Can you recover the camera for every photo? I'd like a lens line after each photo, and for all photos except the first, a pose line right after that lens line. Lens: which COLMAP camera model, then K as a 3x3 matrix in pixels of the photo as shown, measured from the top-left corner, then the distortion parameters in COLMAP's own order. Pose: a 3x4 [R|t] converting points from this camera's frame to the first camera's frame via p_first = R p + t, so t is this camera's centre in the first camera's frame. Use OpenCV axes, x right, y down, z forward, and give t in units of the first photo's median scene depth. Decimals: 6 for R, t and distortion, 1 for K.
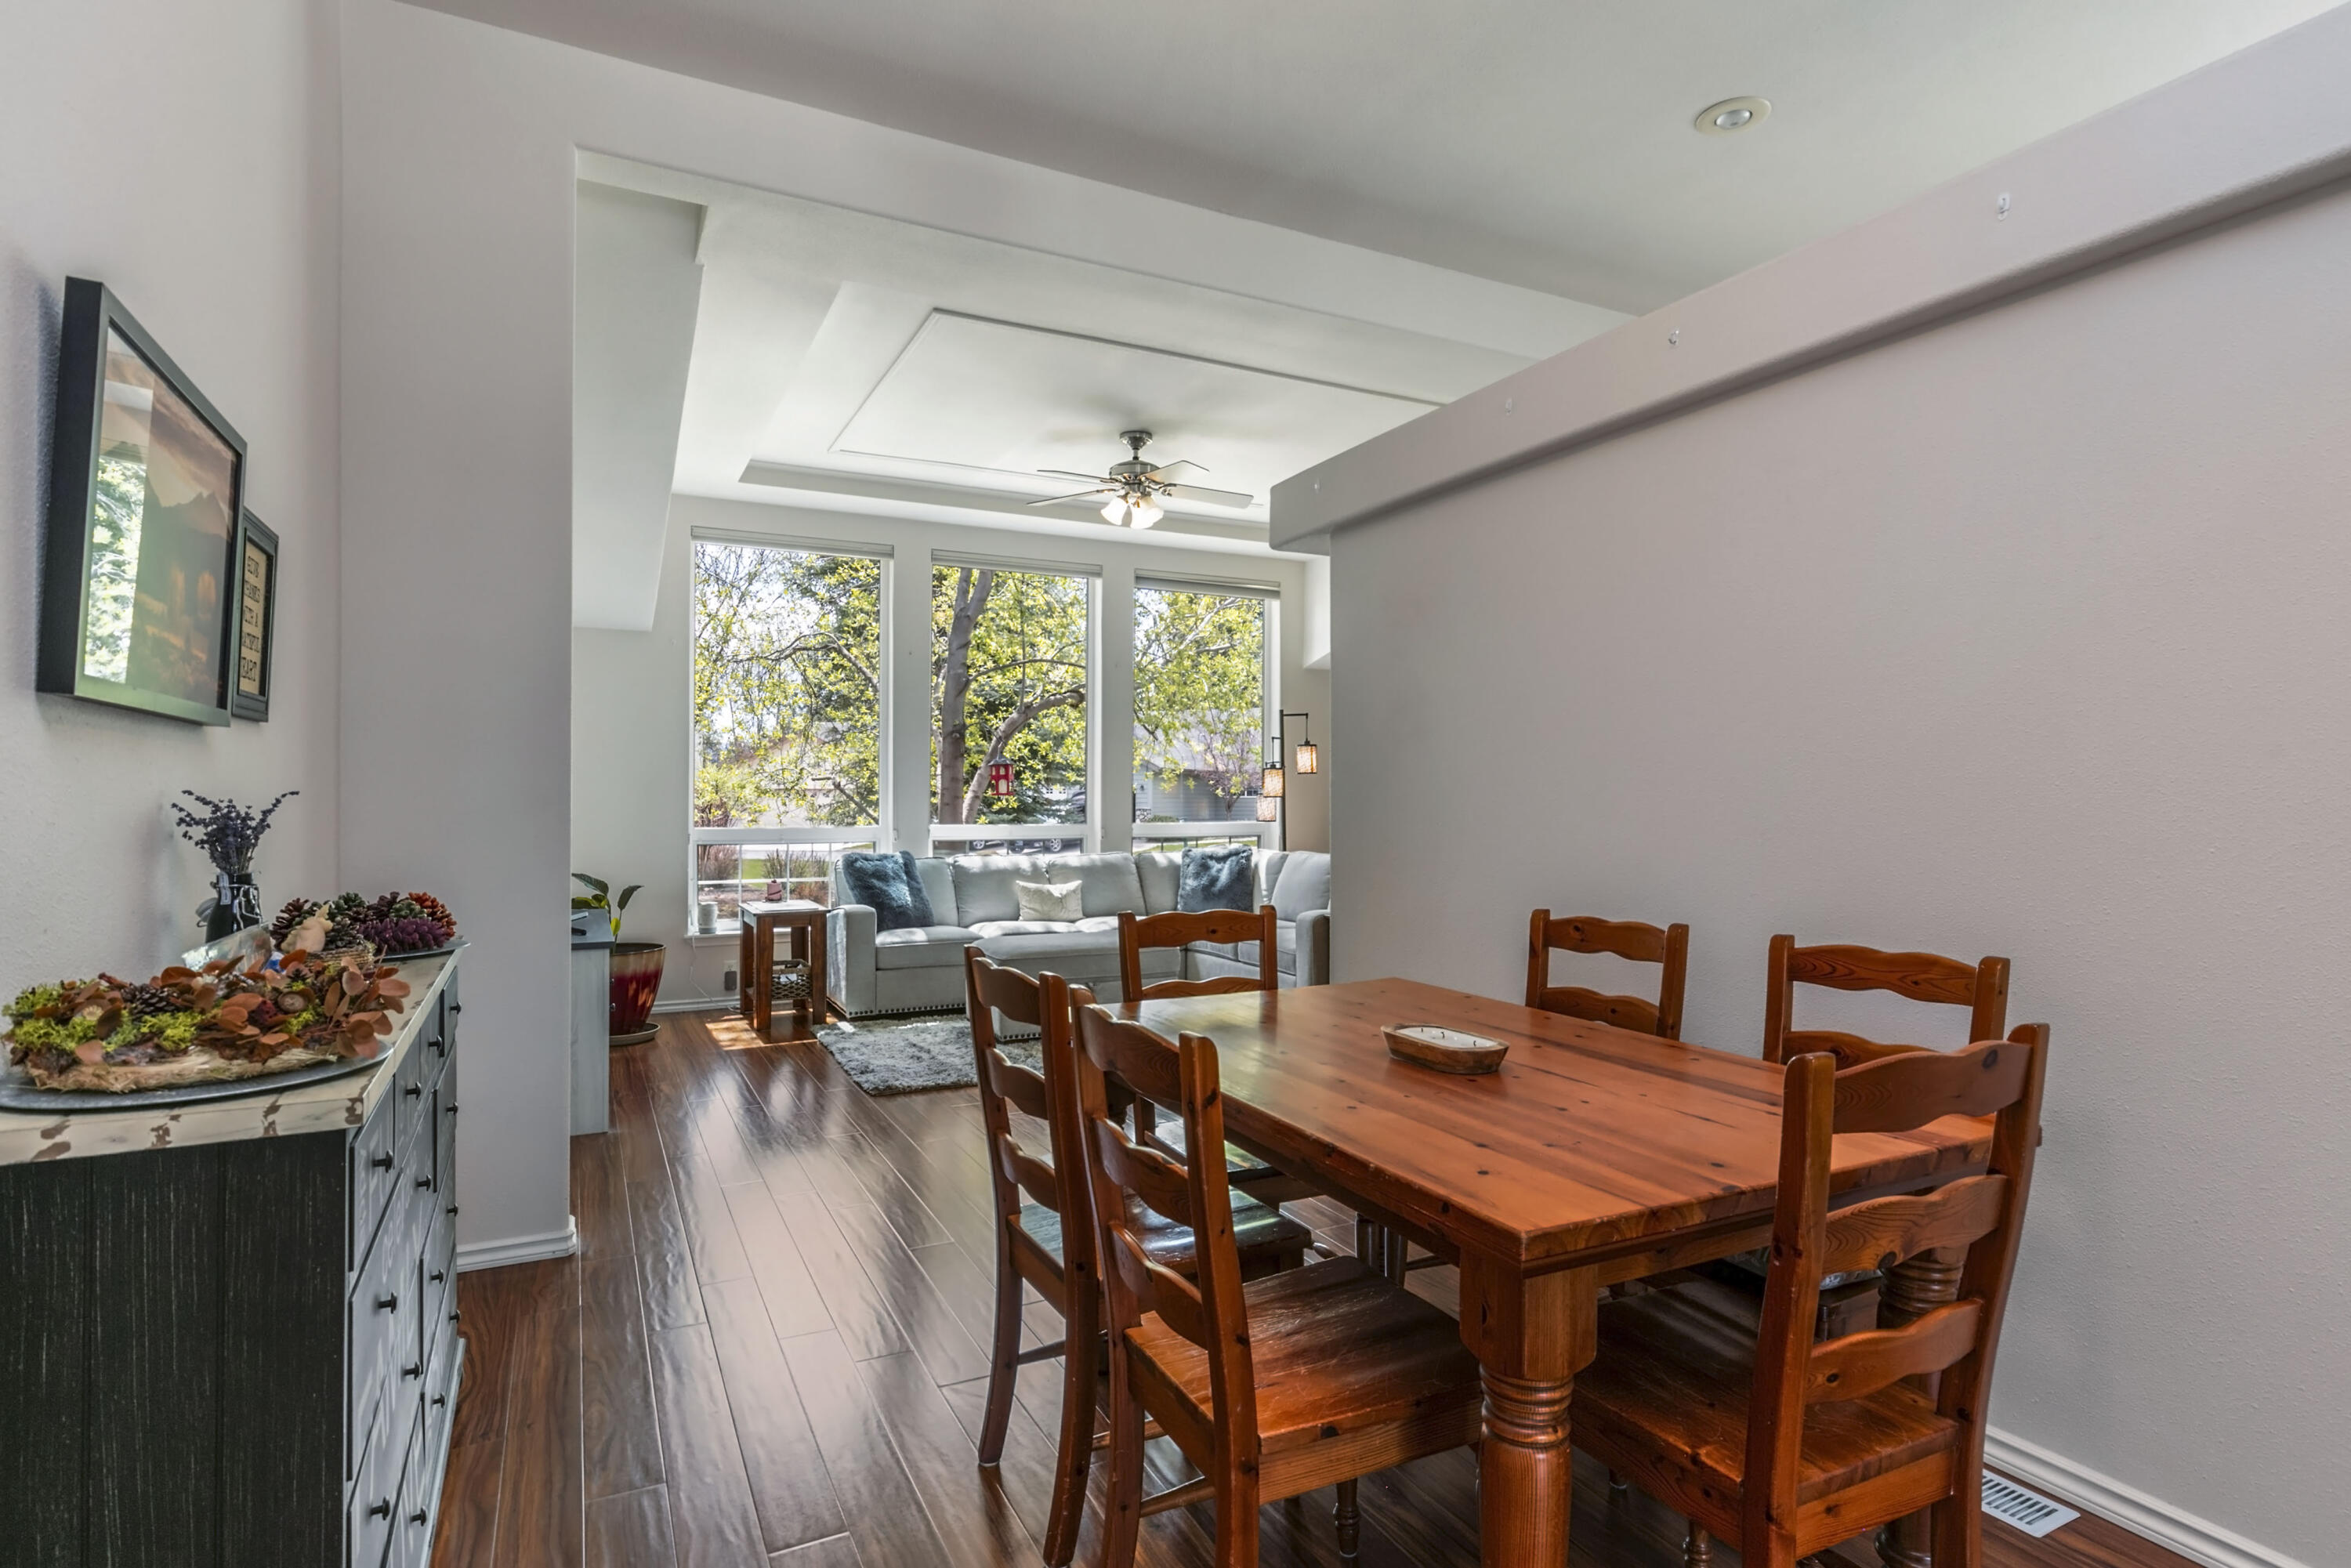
lens RADIAL K [[1240.4, 0, 1170.9], [0, 1240.4, 775.9], [0, 0, 1]] dist [-0.004921, -0.000094]
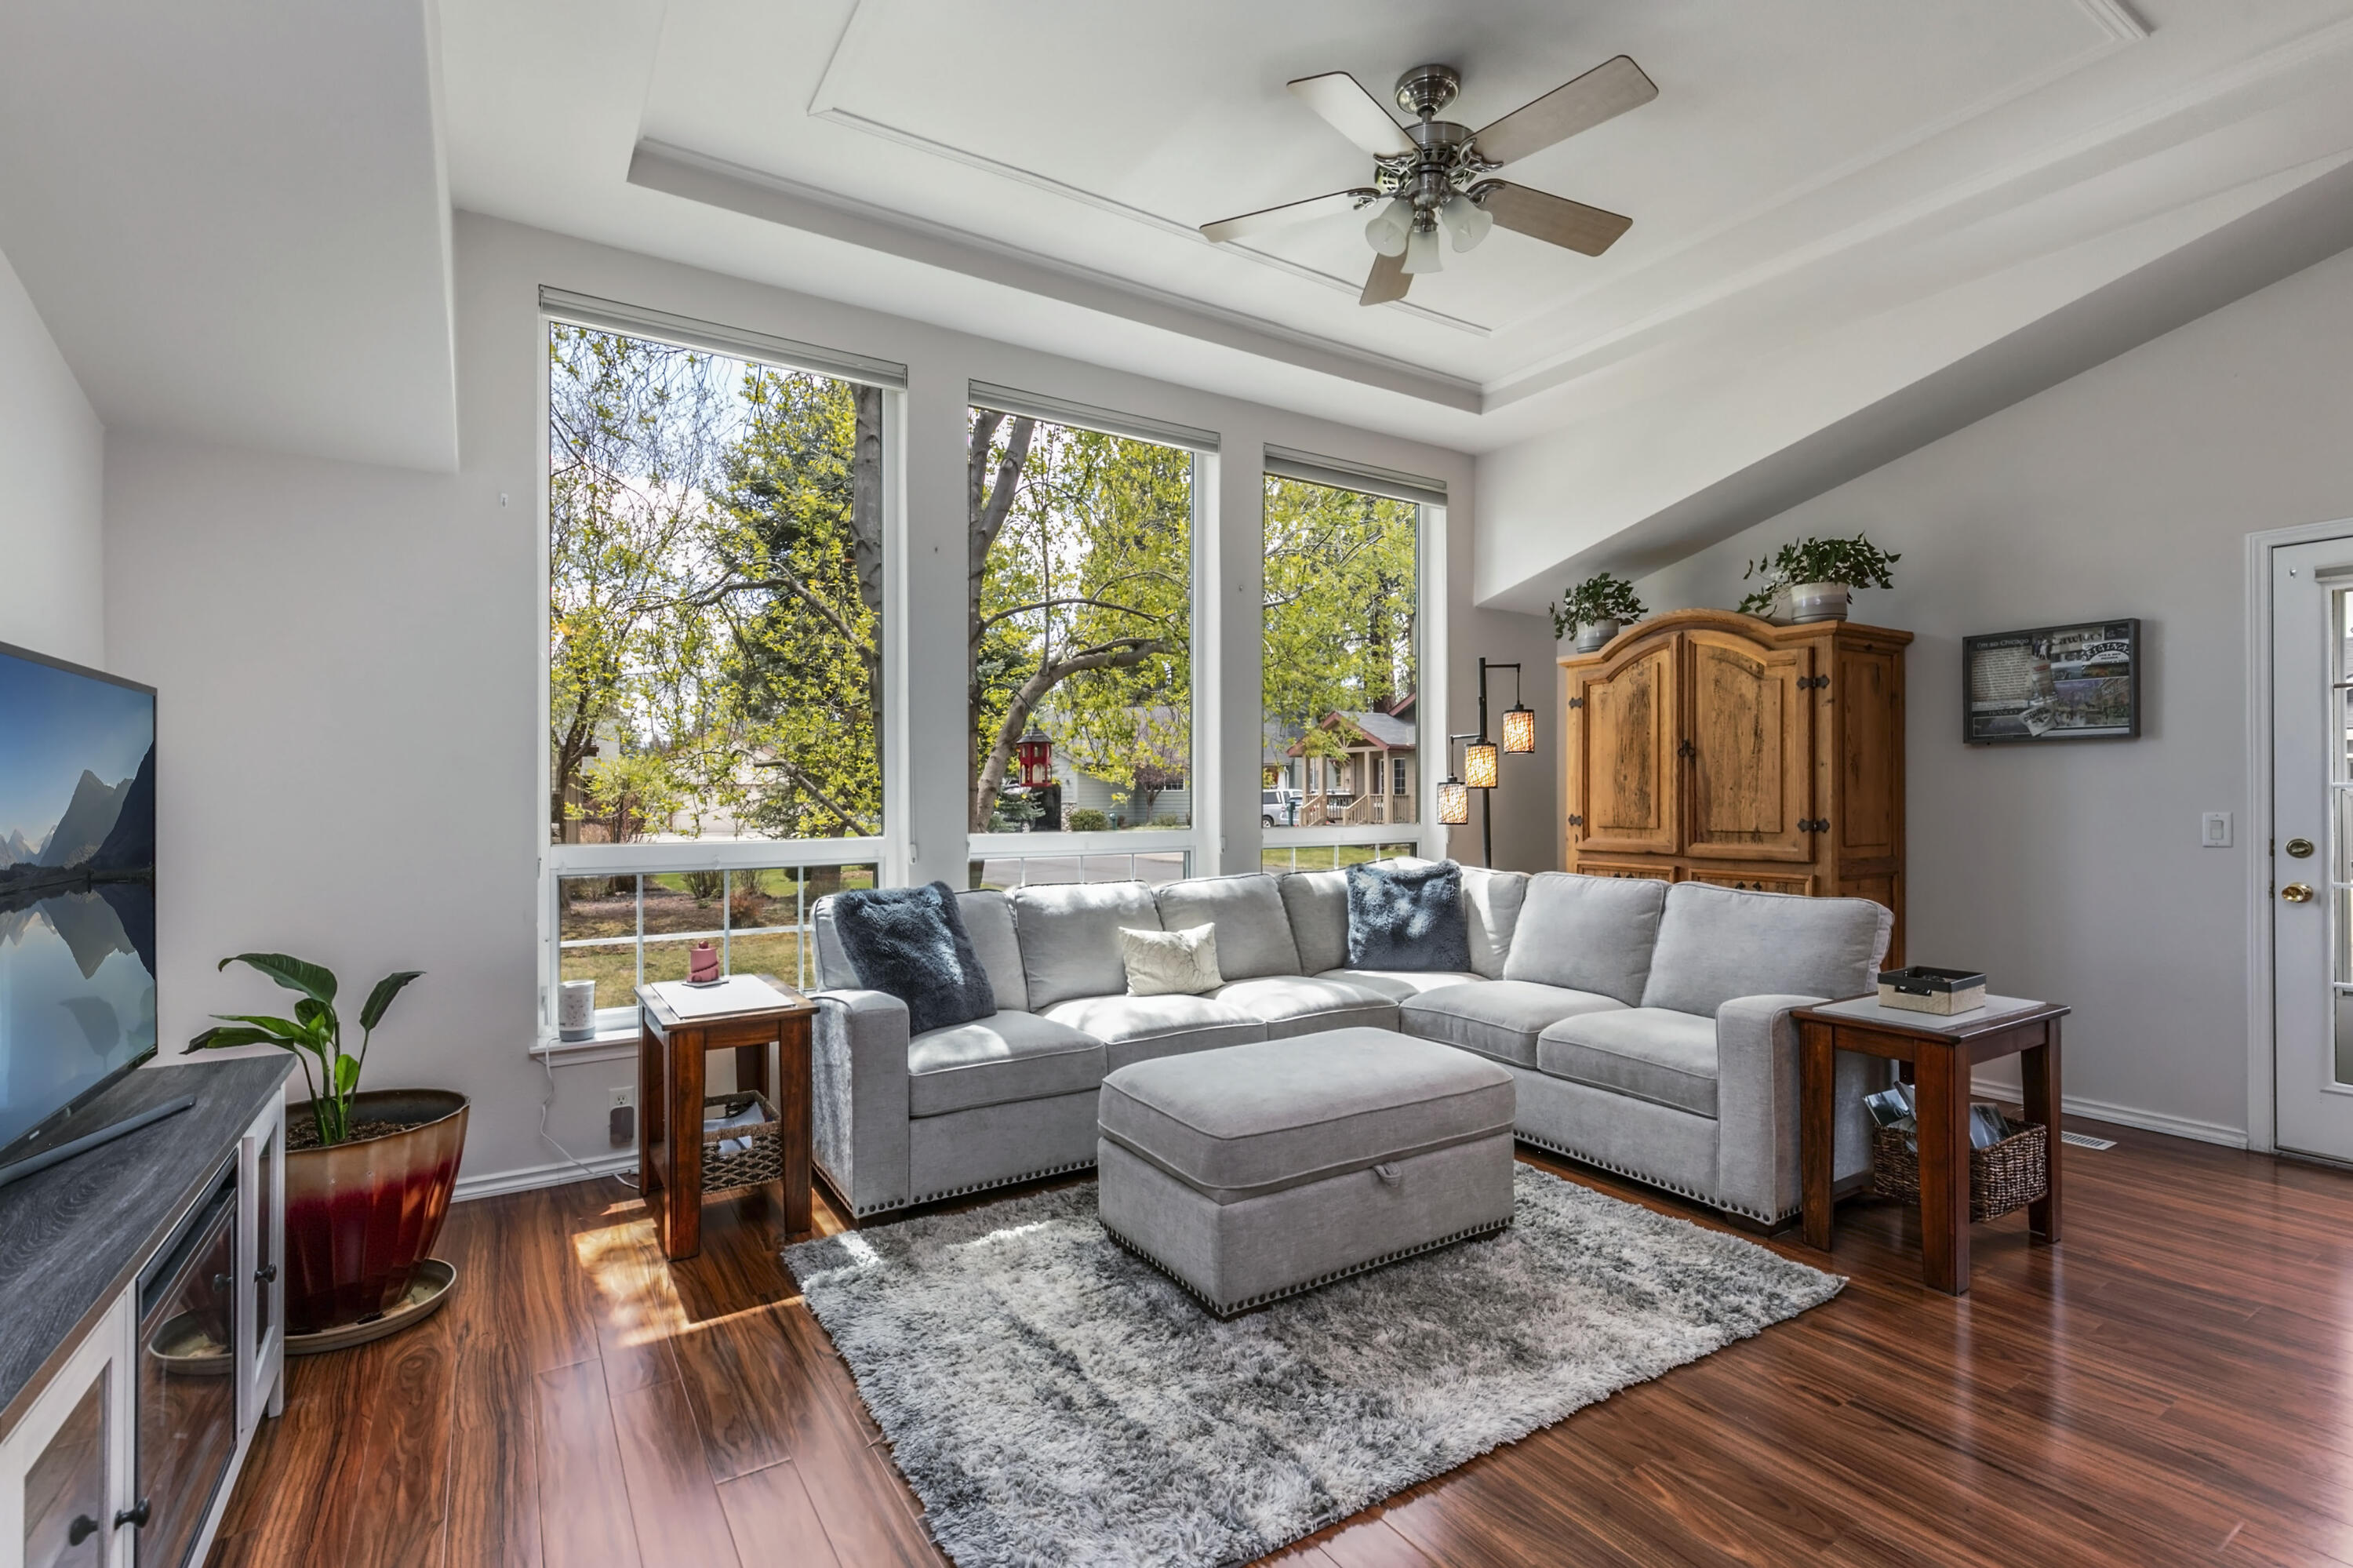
lens RADIAL K [[1080.0, 0, 1165.3], [0, 1080.0, 795.1], [0, 0, 1]] dist [0.000139, -0.000935]
pose [[0.994707, -0.002294, 0.102727, -0.164238], [0.000217, 0.999795, 0.020224, 0.010433], [-0.102753, -0.020094, 0.994504, 0.500615]]
